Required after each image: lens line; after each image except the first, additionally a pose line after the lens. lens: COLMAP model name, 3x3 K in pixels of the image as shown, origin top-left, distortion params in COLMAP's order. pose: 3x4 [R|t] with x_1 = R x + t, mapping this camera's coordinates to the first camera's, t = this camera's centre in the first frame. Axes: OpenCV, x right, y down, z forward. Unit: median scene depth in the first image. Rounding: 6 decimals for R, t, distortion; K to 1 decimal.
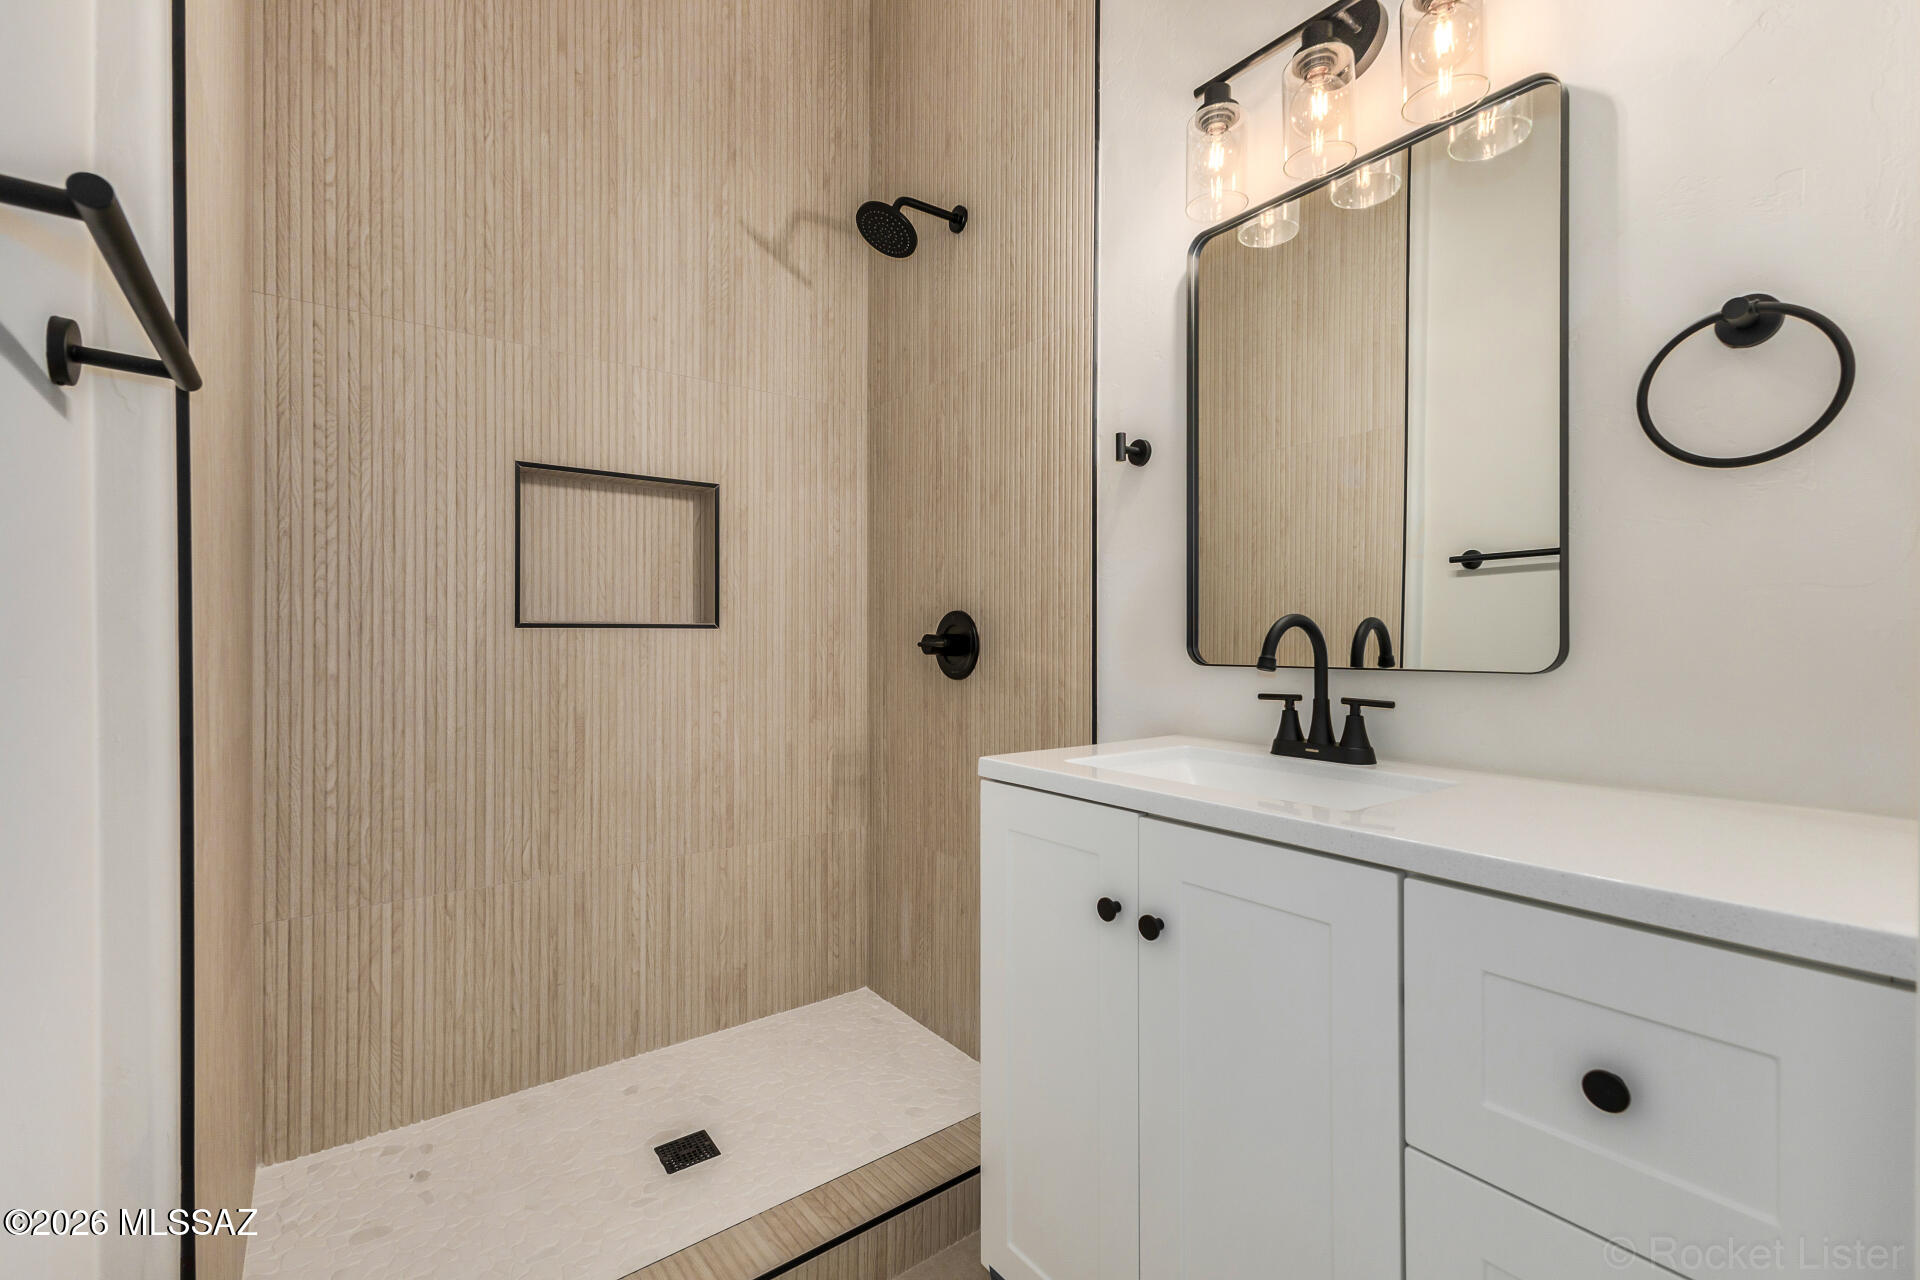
lens RADIAL K [[828.3, 0, 960.1], [0, 828.3, 624.8], [0, 0, 1]] dist [0.002339, 0.000008]
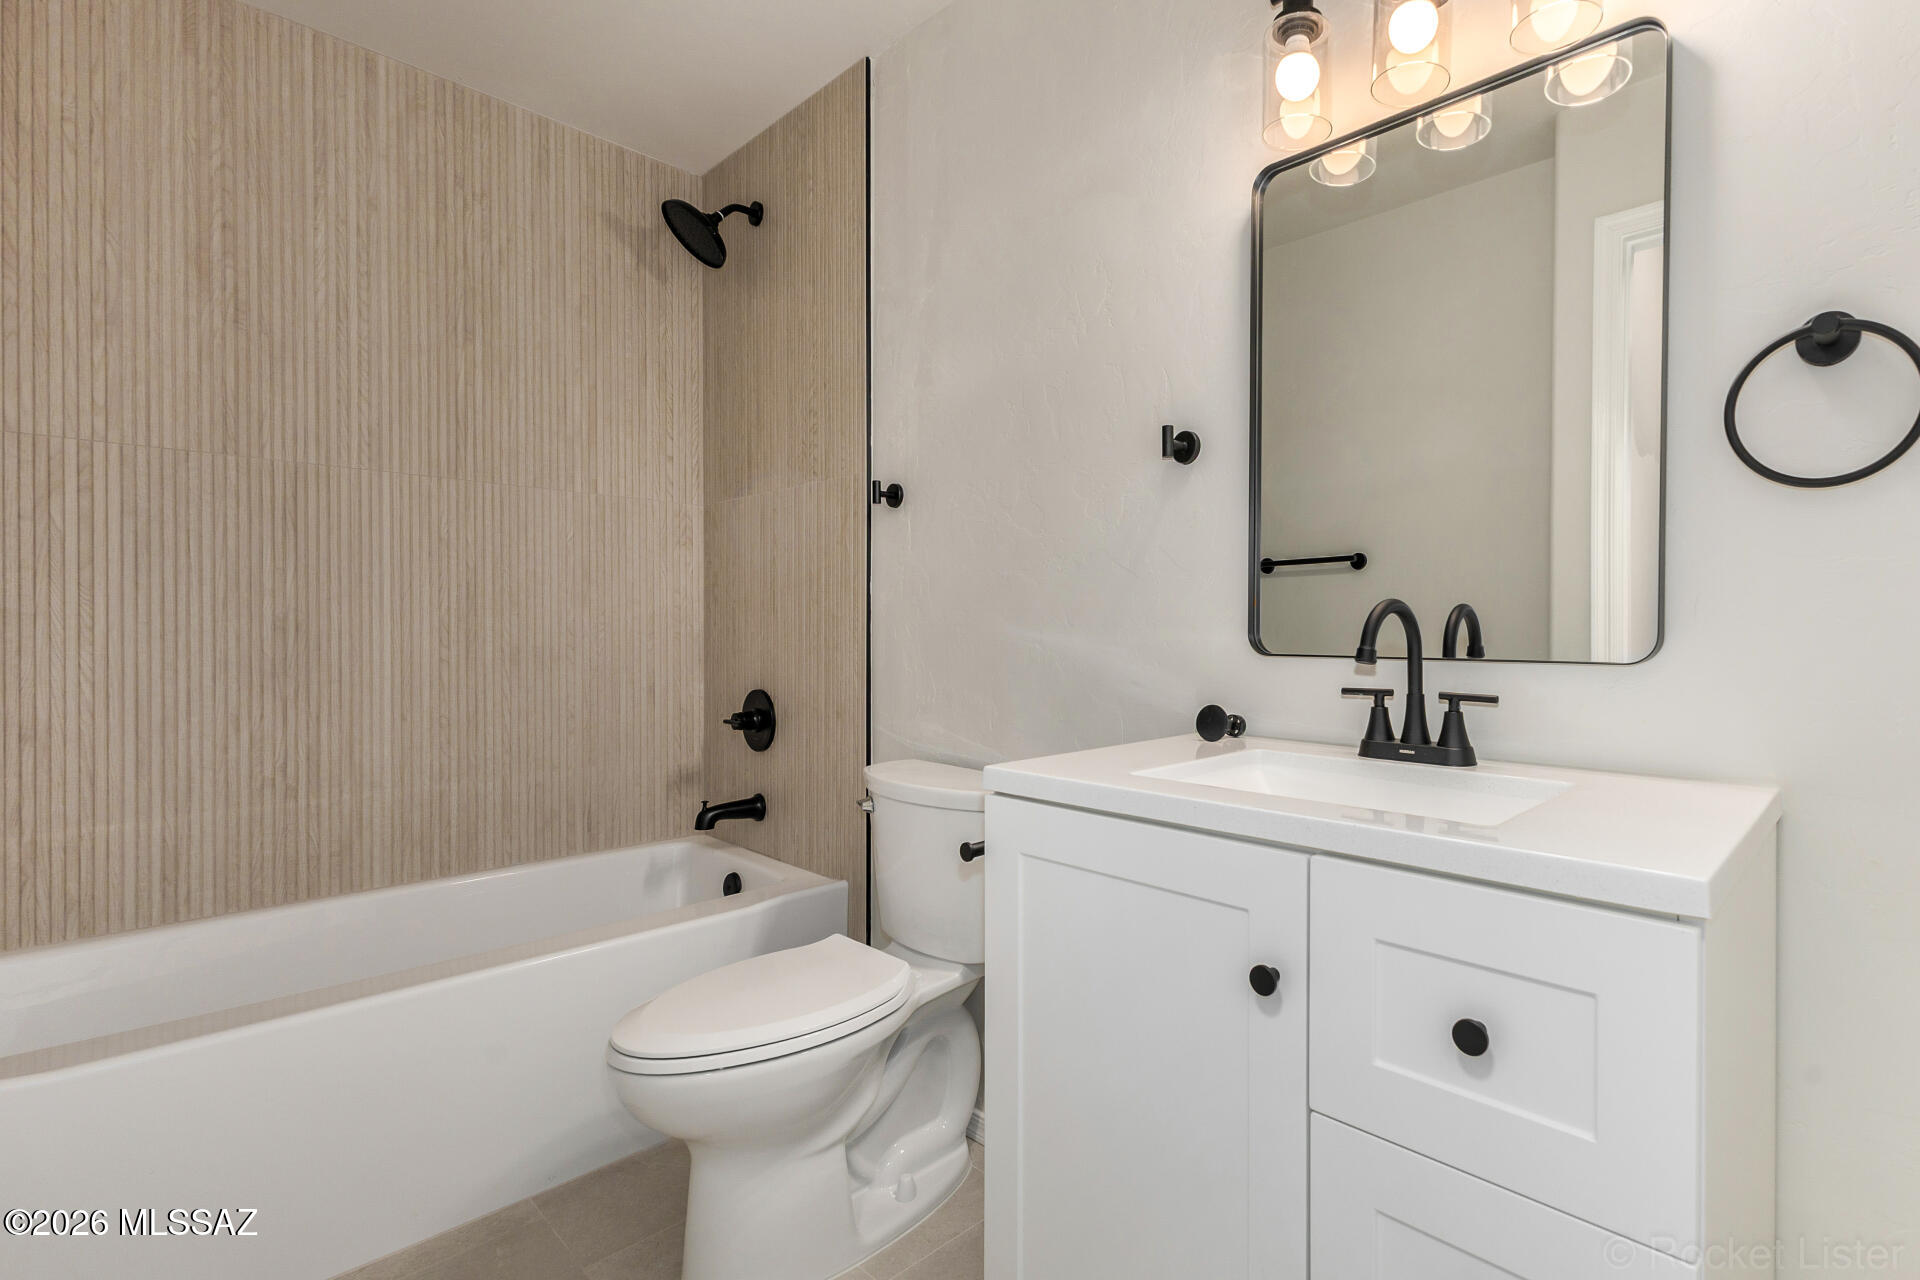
lens RADIAL K [[759.7, 0, 962.9], [0, 759.7, 619.6], [0, 0, 1]] dist [0.028899, 0.000140]
pose [[0.970385, 0.003535, 0.241536, -0.237094], [-0.004886, 0.999976, 0.004996, 0.006901], [-0.241513, -0.006028, 0.970379, 0.308624]]
